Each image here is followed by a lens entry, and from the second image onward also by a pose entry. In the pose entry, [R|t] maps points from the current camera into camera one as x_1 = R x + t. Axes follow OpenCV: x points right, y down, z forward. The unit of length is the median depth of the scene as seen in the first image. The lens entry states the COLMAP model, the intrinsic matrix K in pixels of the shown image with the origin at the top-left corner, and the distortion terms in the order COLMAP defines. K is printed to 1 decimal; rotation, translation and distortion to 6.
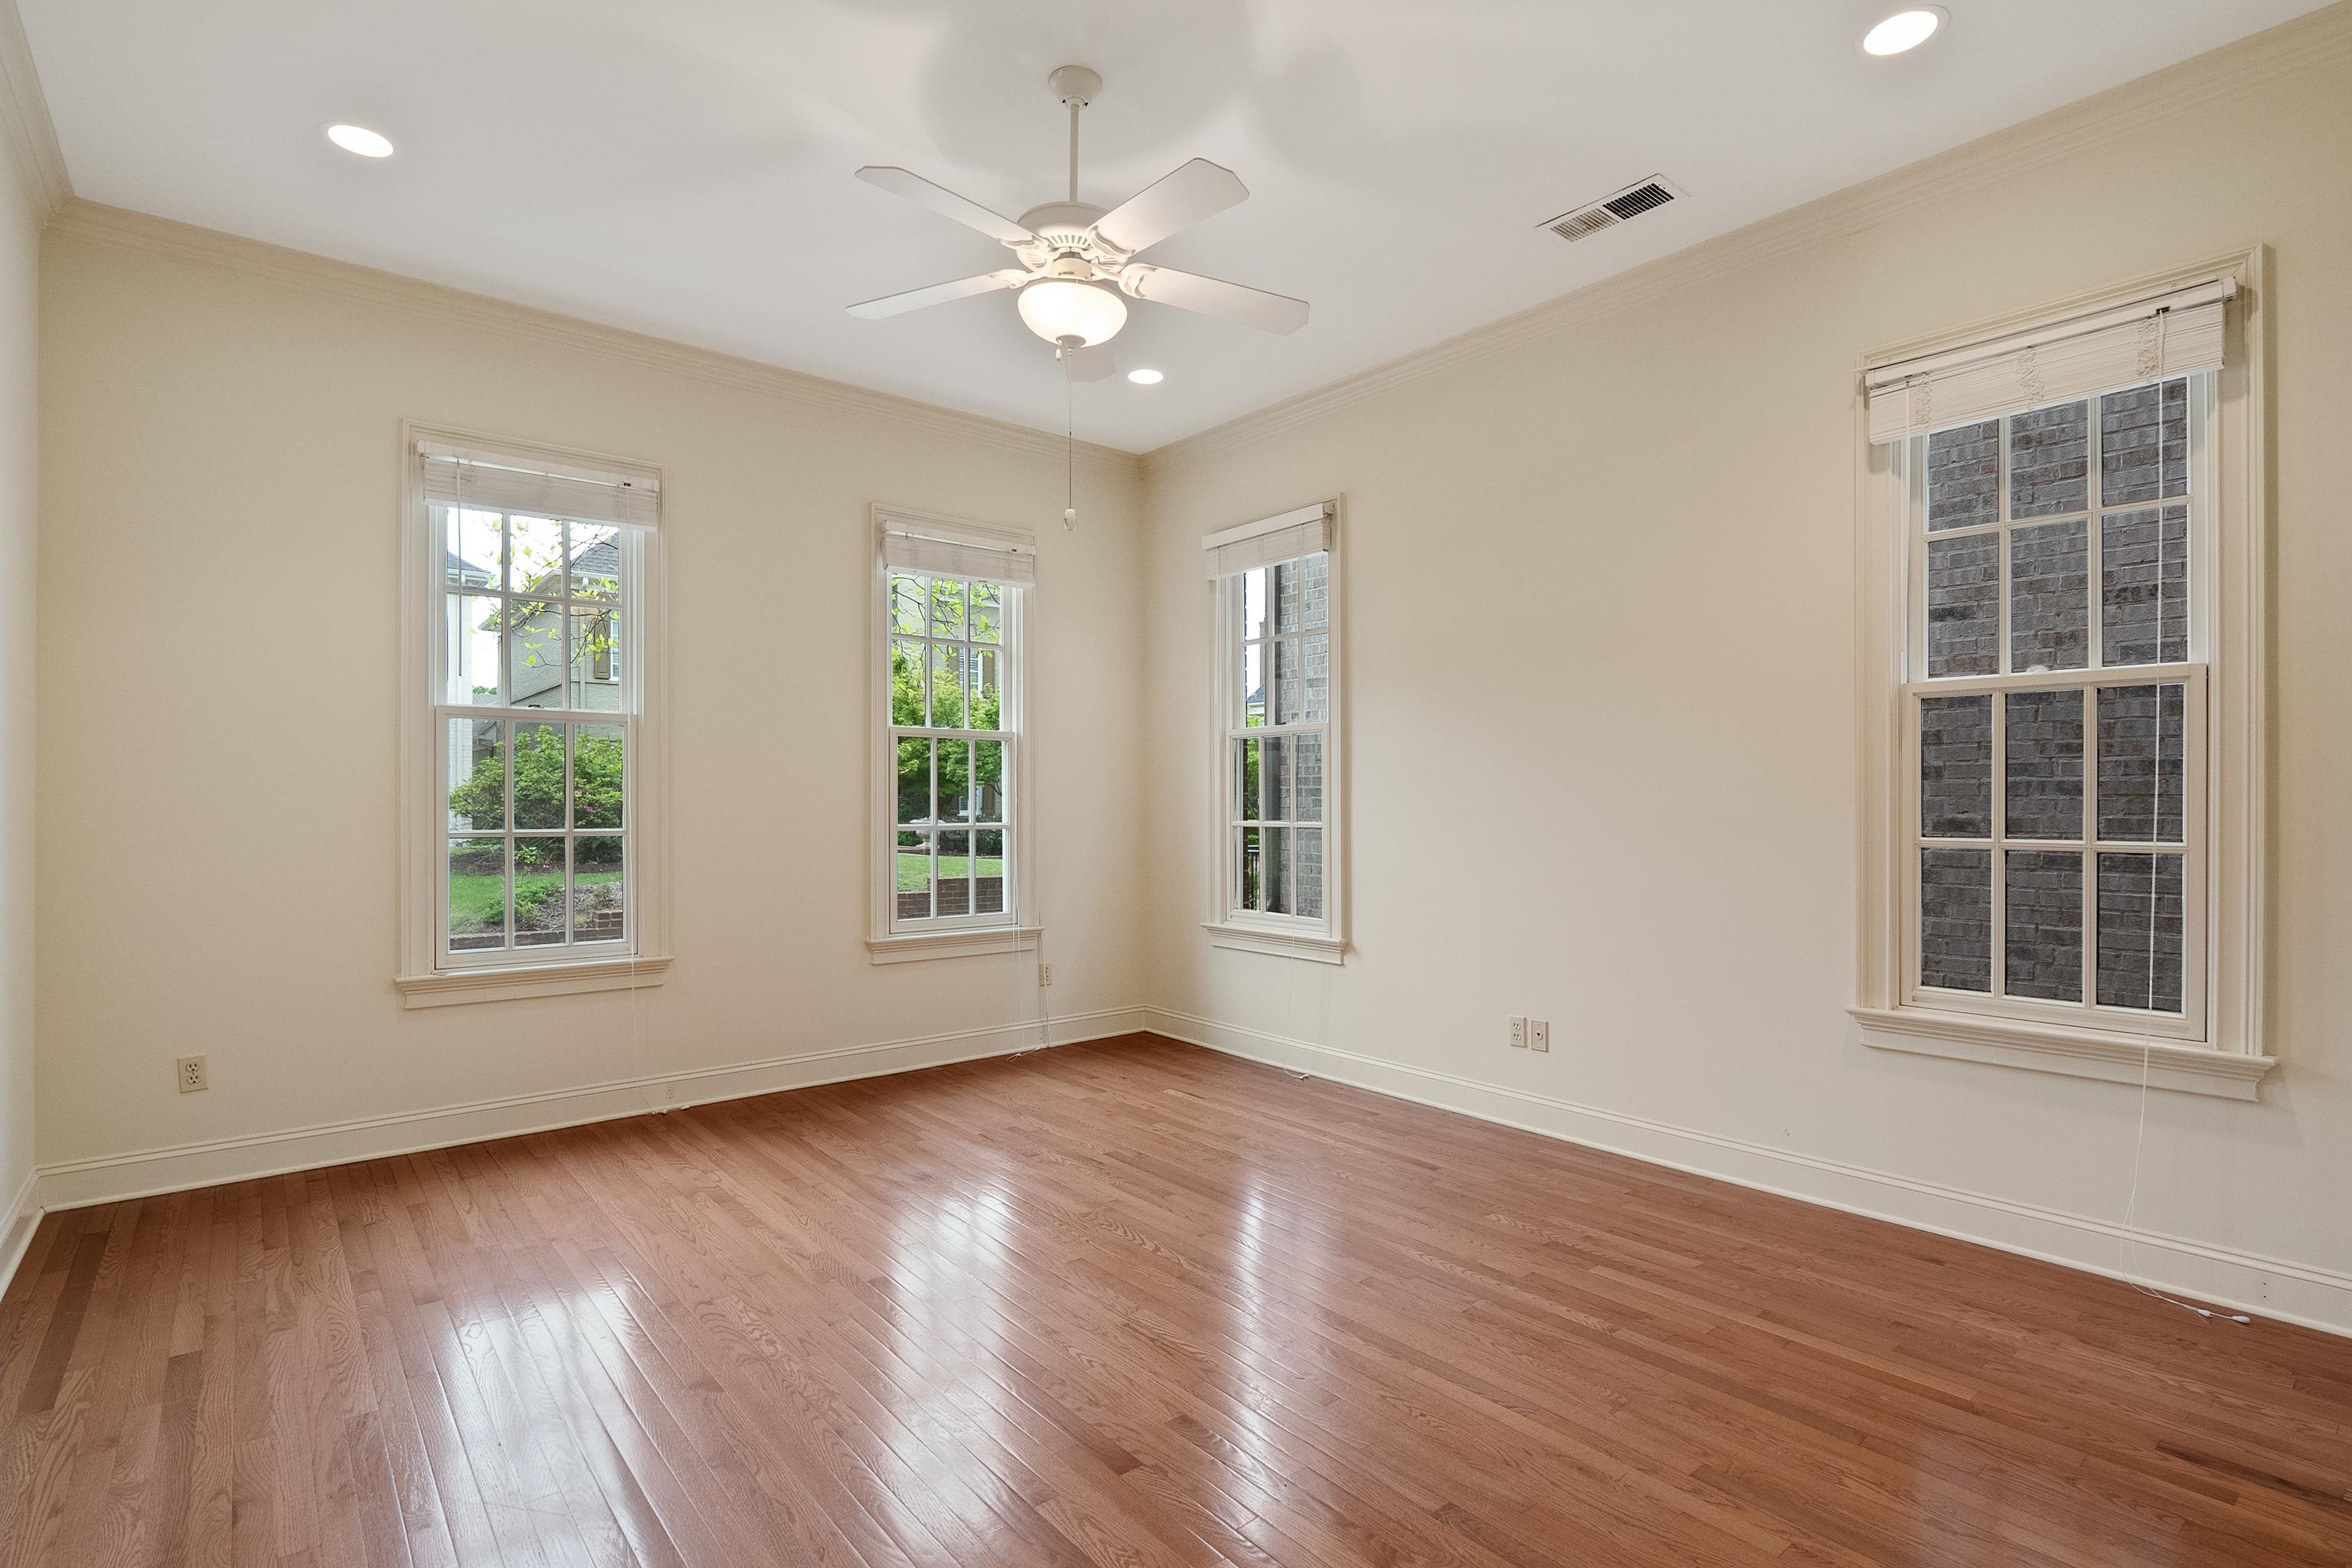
lens RADIAL K [[1238.8, 0, 1176.0], [0, 1238.8, 784.0], [0, 0, 1]] dist [0.211516, -0.000084]
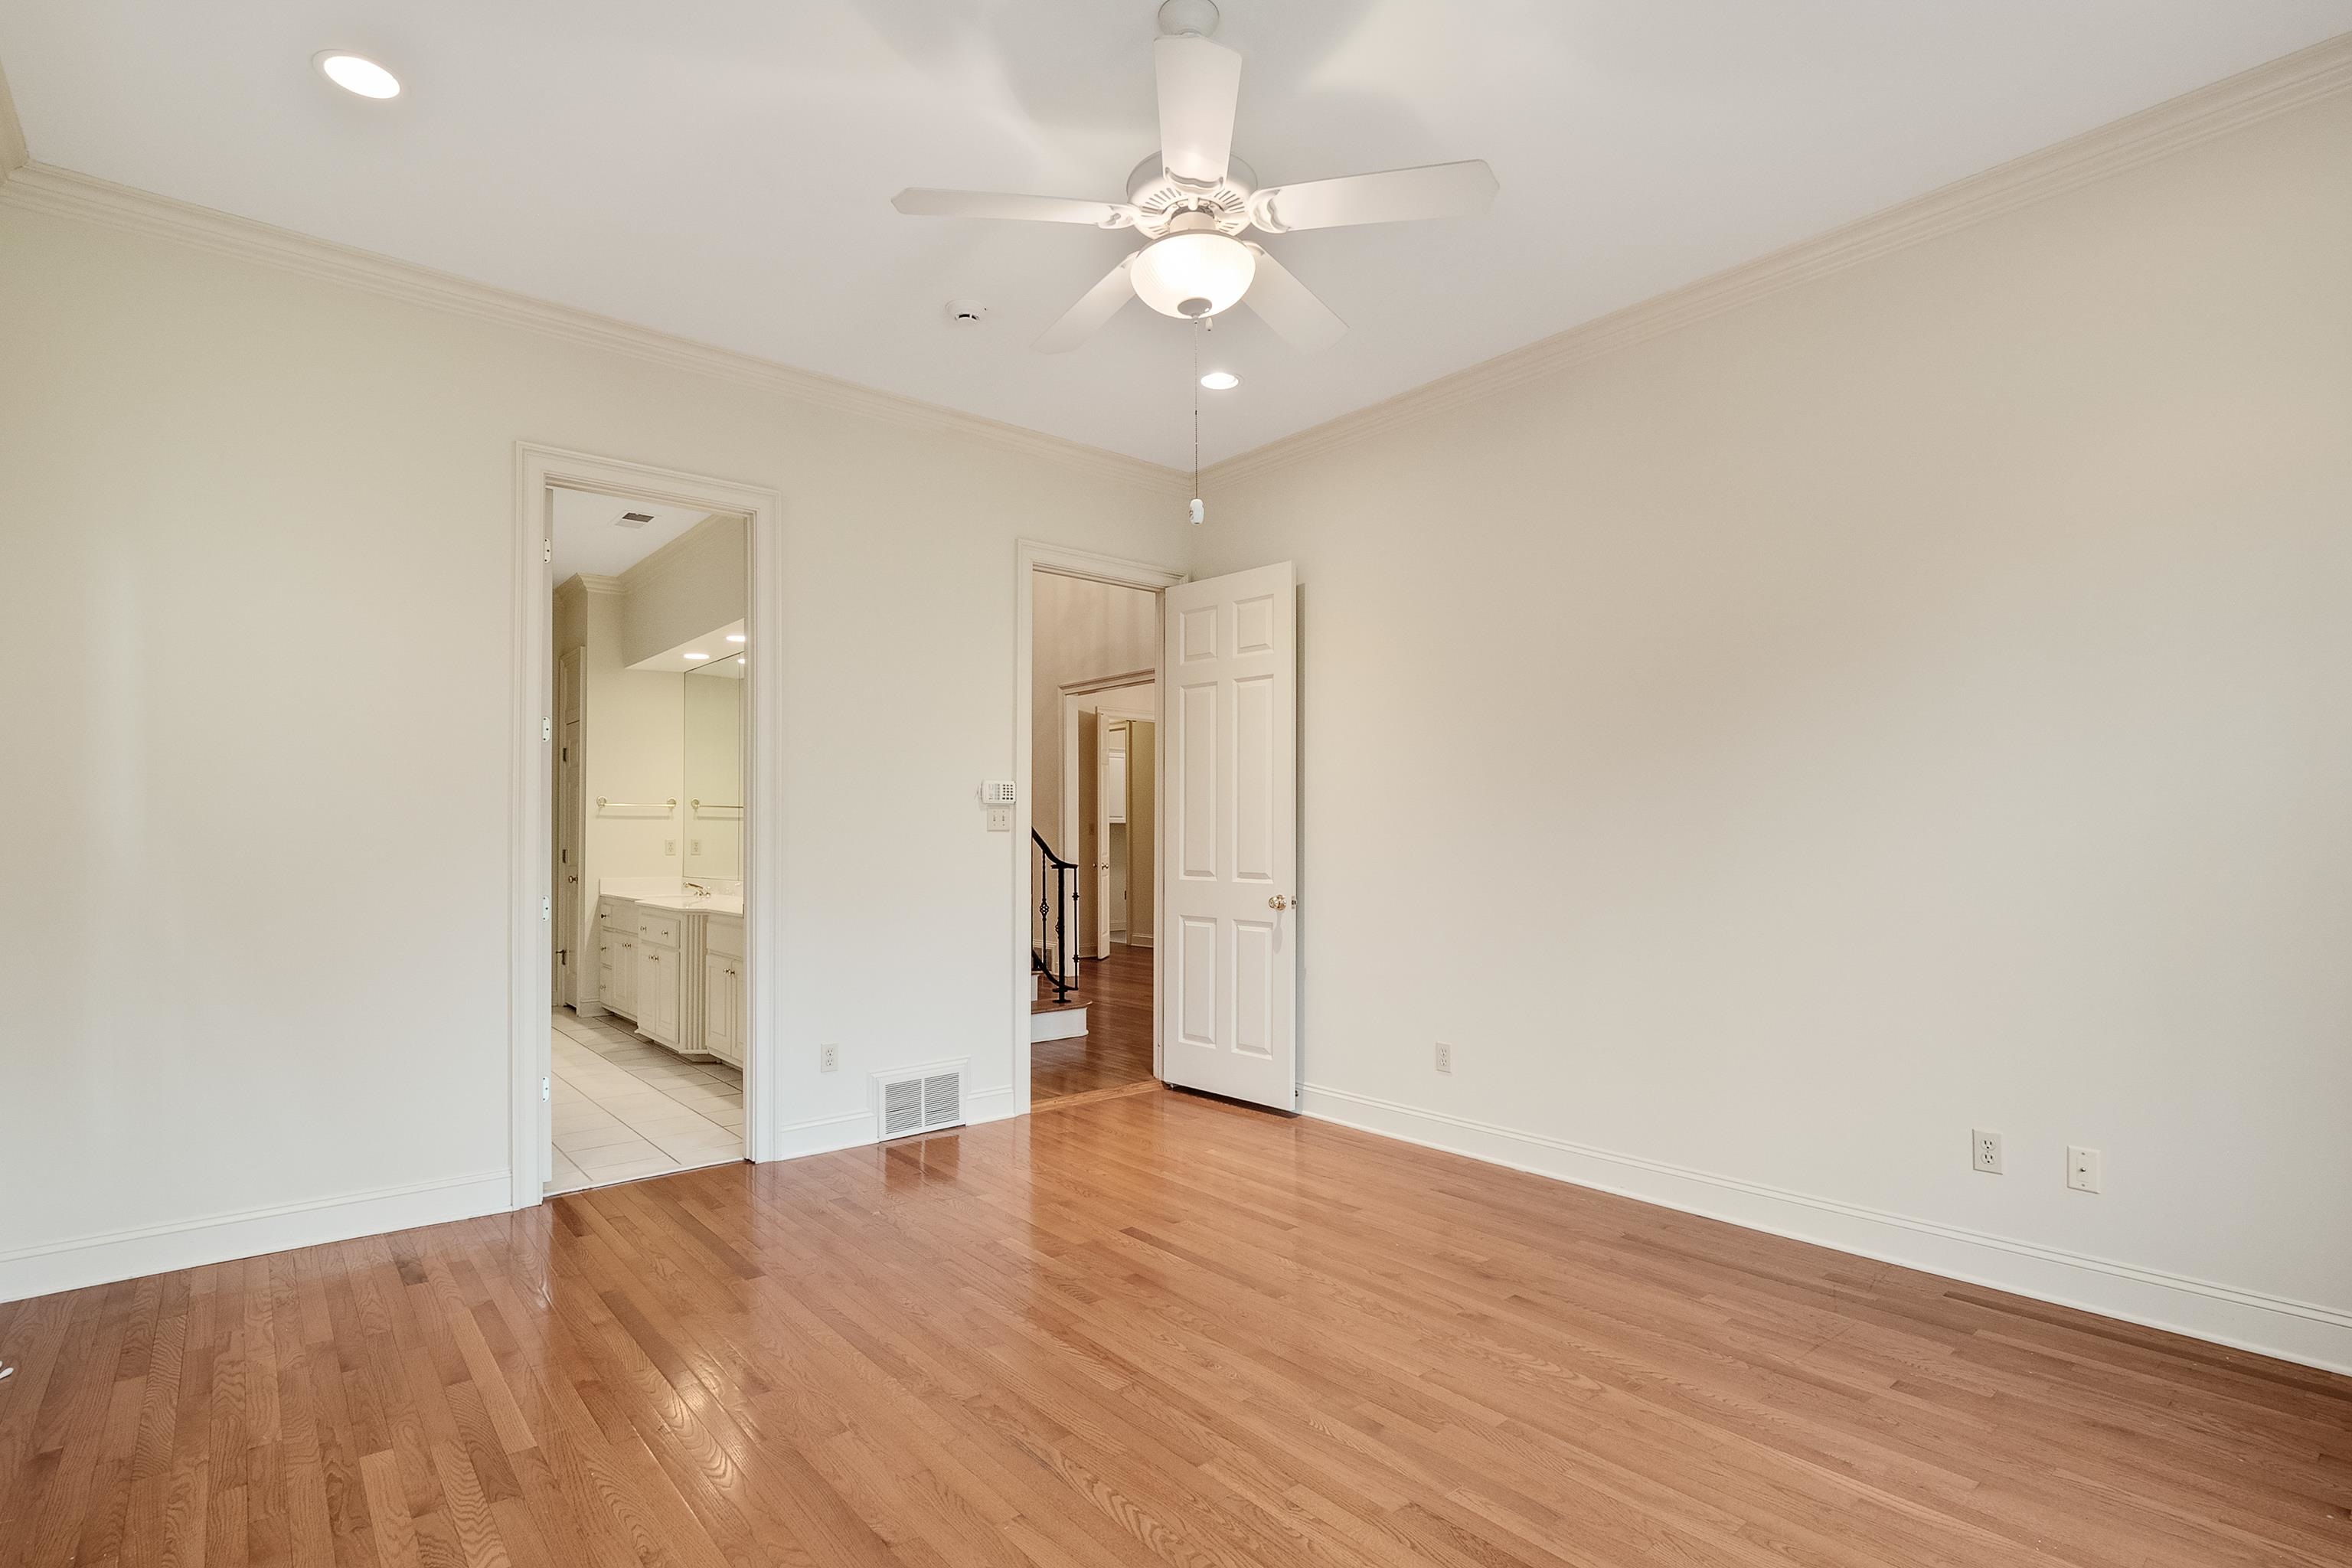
lens RADIAL K [[1121.3, 0, 1162.4], [0, 1121.3, 782.4], [0, 0, 1]] dist [-0.003943, -0.009214]
pose [[-0.999988, 0.001692, 0.004641, -0.061488], [0.001402, 0.998078, -0.061951, 0.023416], [-0.004737, -0.061943, -0.998068, 1.755464]]
